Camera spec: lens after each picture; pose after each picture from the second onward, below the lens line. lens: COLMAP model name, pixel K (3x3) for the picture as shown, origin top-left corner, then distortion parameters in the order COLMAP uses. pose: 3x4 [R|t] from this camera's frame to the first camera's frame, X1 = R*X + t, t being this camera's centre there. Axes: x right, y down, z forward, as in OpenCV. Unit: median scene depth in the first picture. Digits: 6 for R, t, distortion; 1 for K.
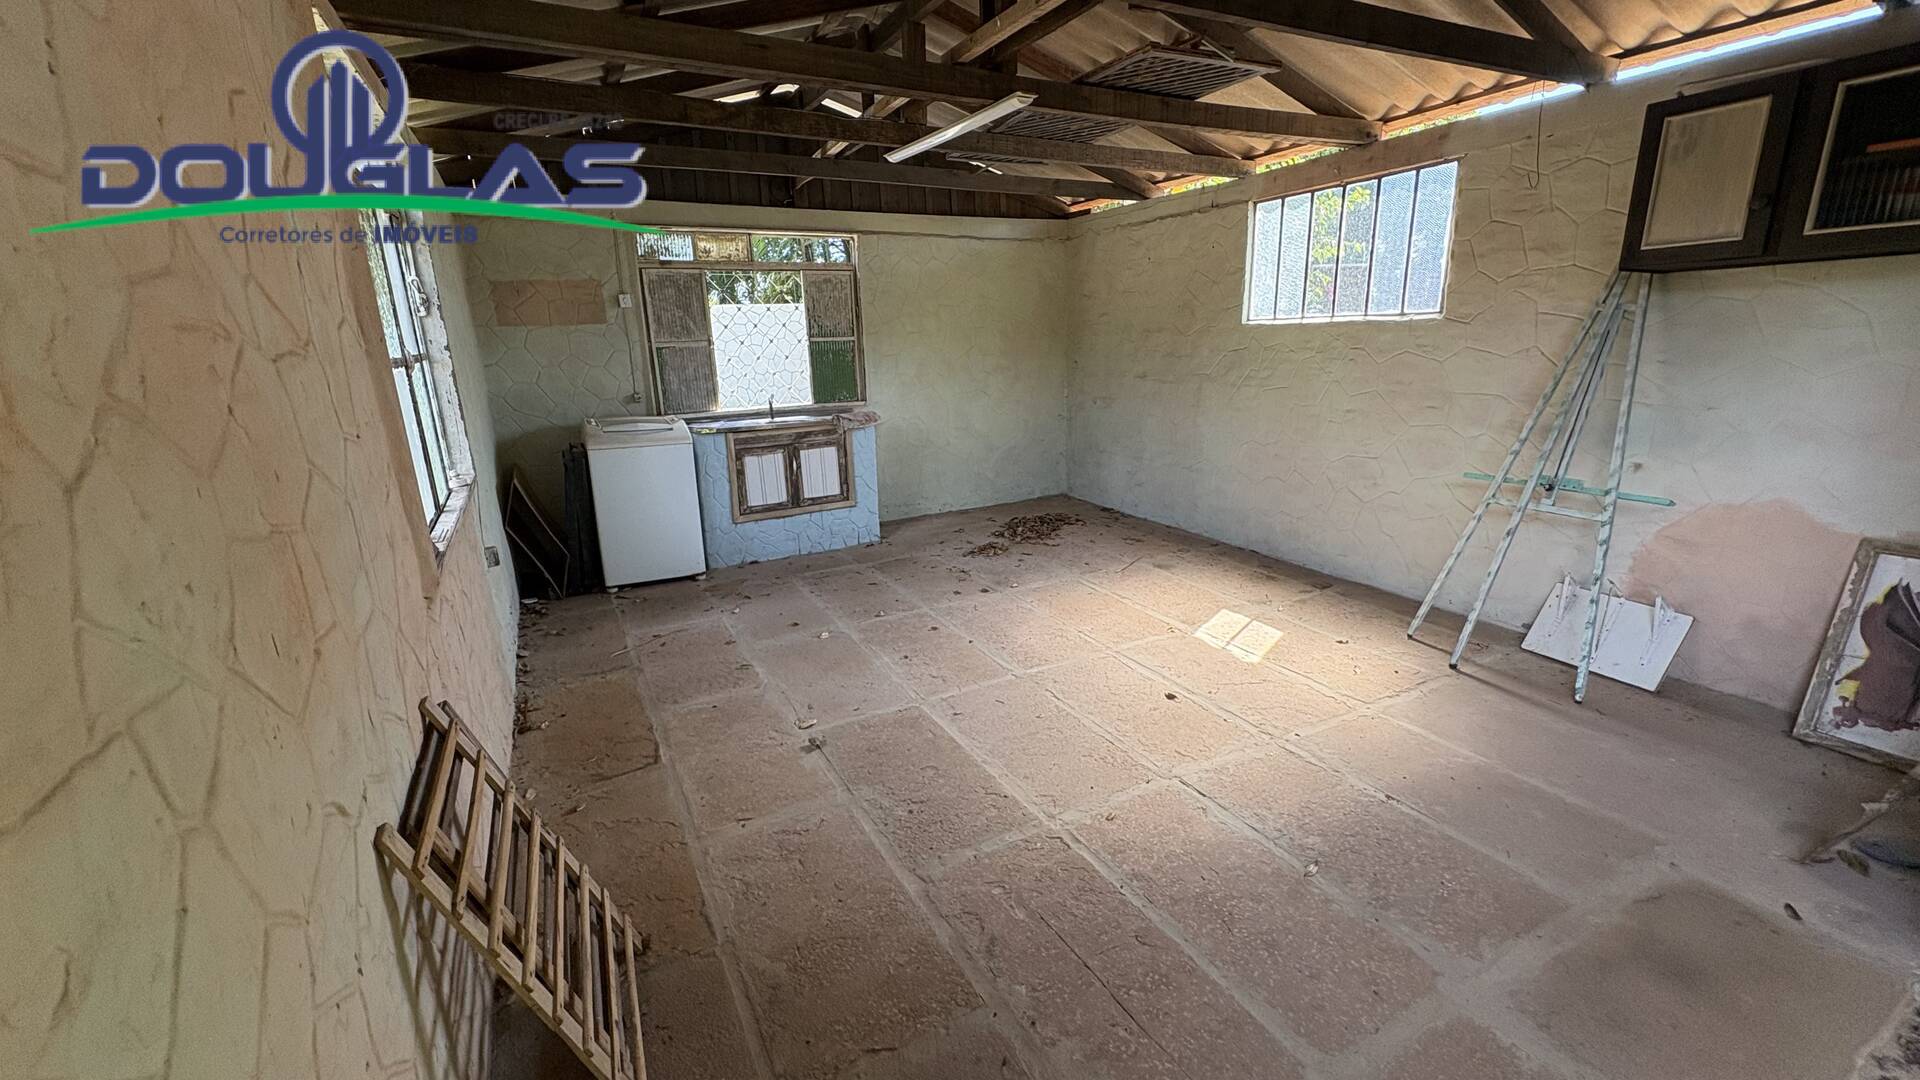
lens RADIAL K [[766.0, 0, 959.2], [0, 766.0, 538.2], [0, 0, 1]] dist [0.000159, 0.000500]
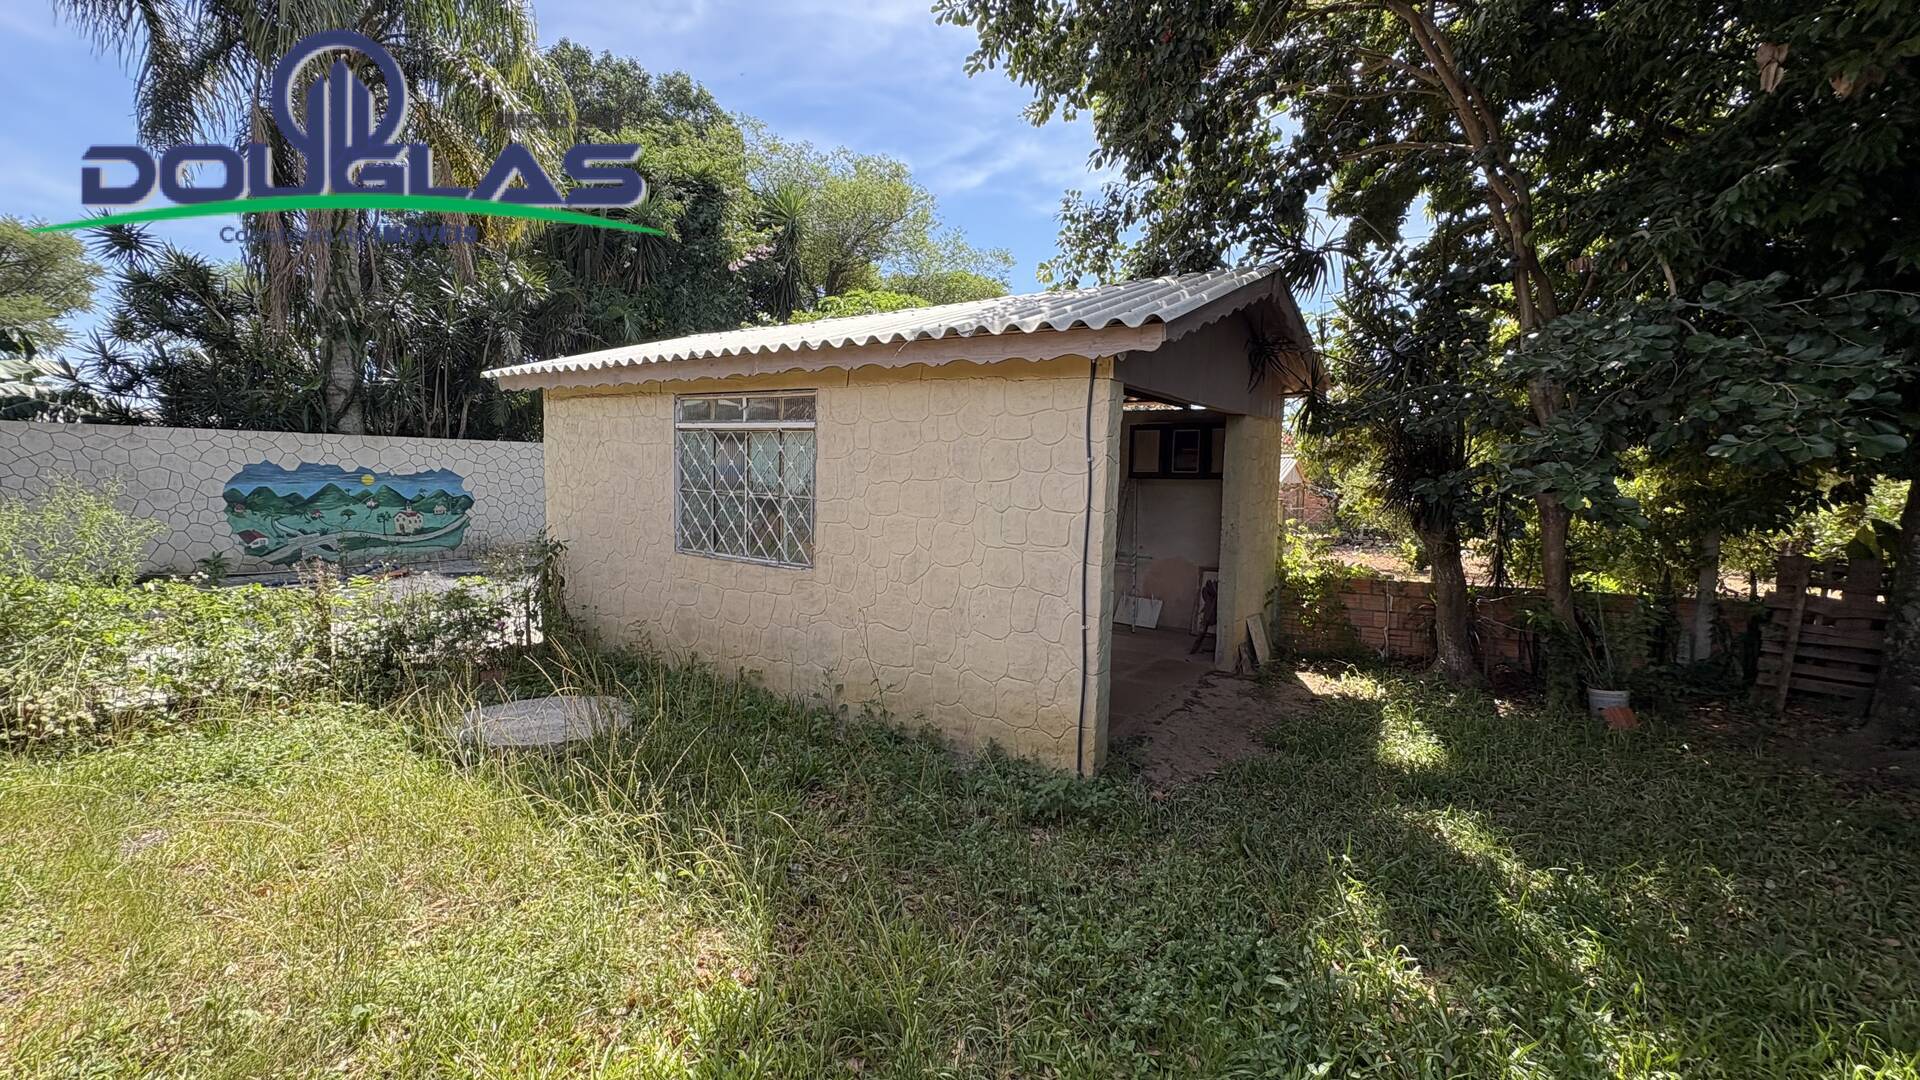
lens RADIAL K [[766.0, 0, 959.2], [0, 766.0, 538.2], [0, 0, 1]] dist [0.000159, 0.000500]
pose [[0.887980, 0.009612, 0.459781, -0.588788], [0.071450, 0.984758, -0.158578, 0.164740], [-0.454297, 0.173665, 0.873759, -0.682510]]
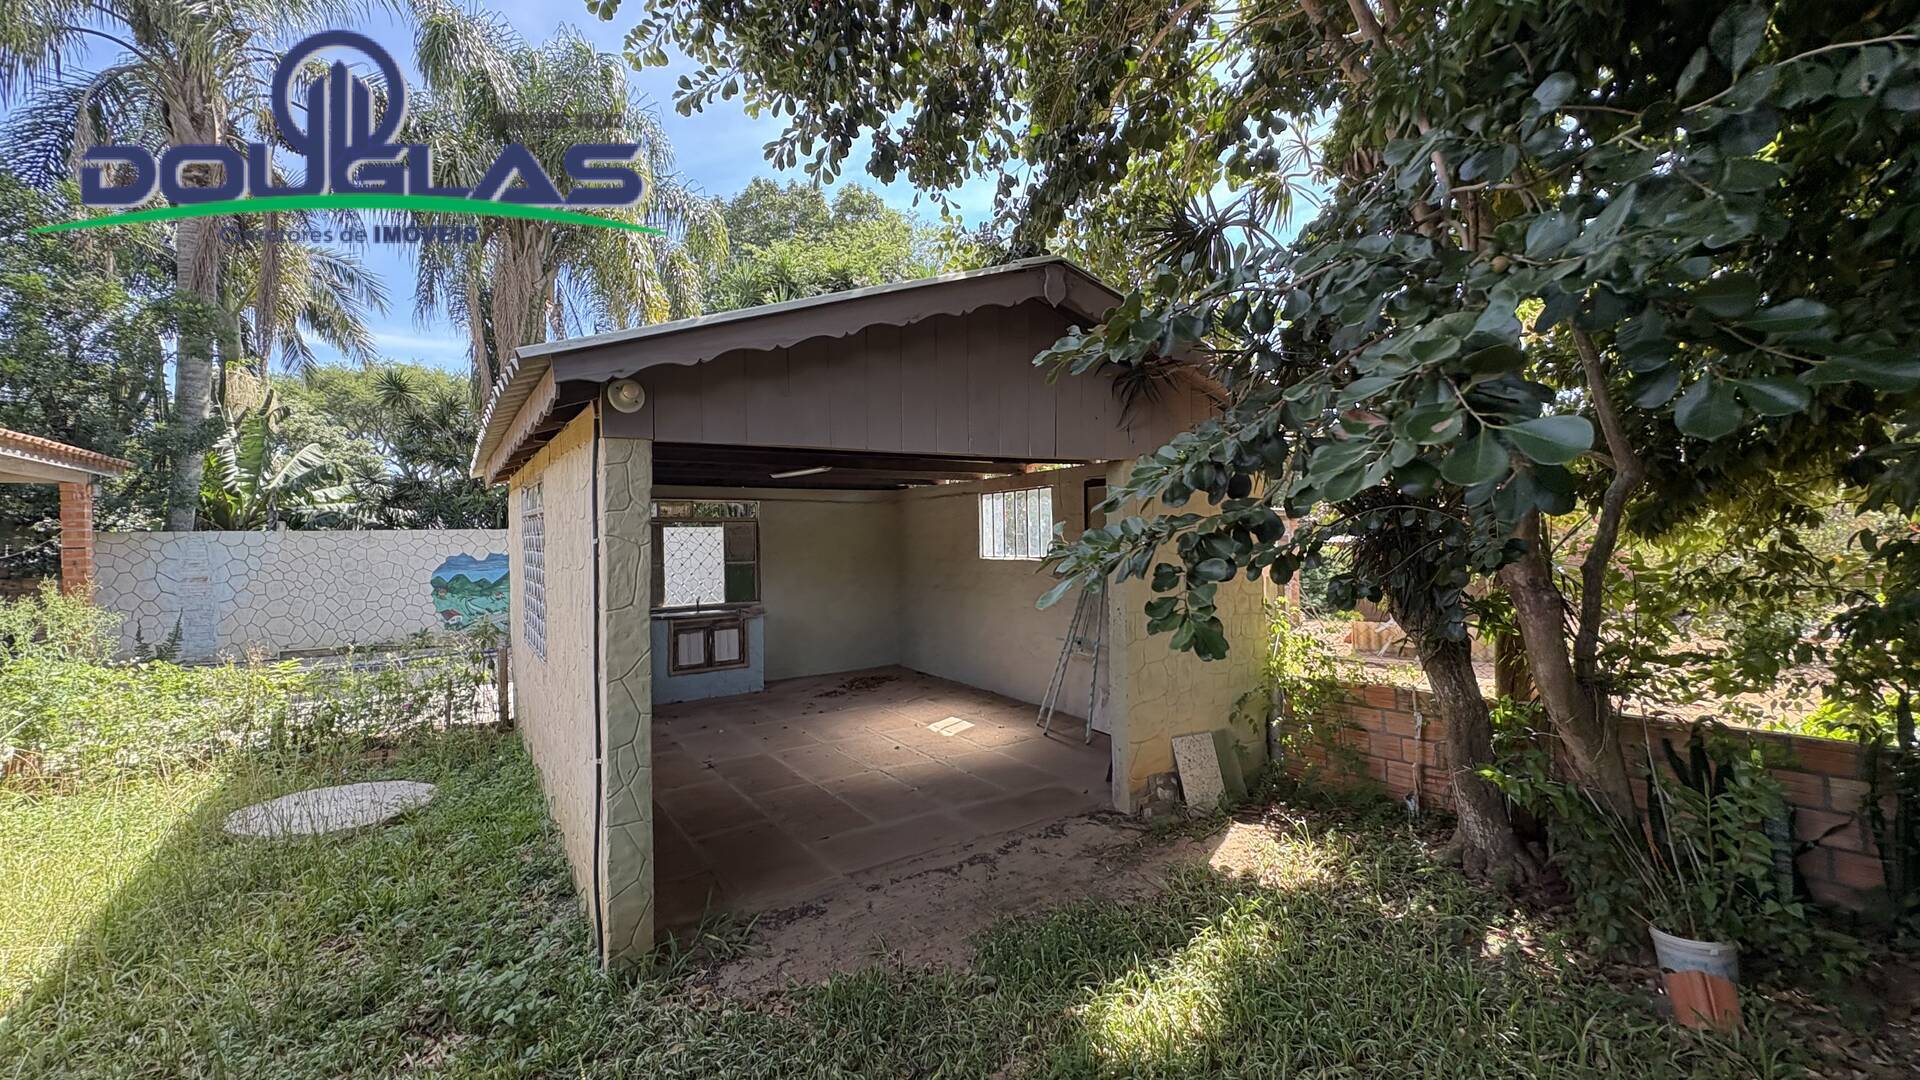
lens RADIAL K [[766.0, 0, 959.2], [0, 766.0, 538.2], [0, 0, 1]] dist [0.000159, 0.000500]
pose [[0.995045, 0.013463, 0.098513, 0.149827], [0.012569, 0.965810, -0.258944, 0.126402], [-0.098631, 0.258899, 0.960855, -0.681821]]
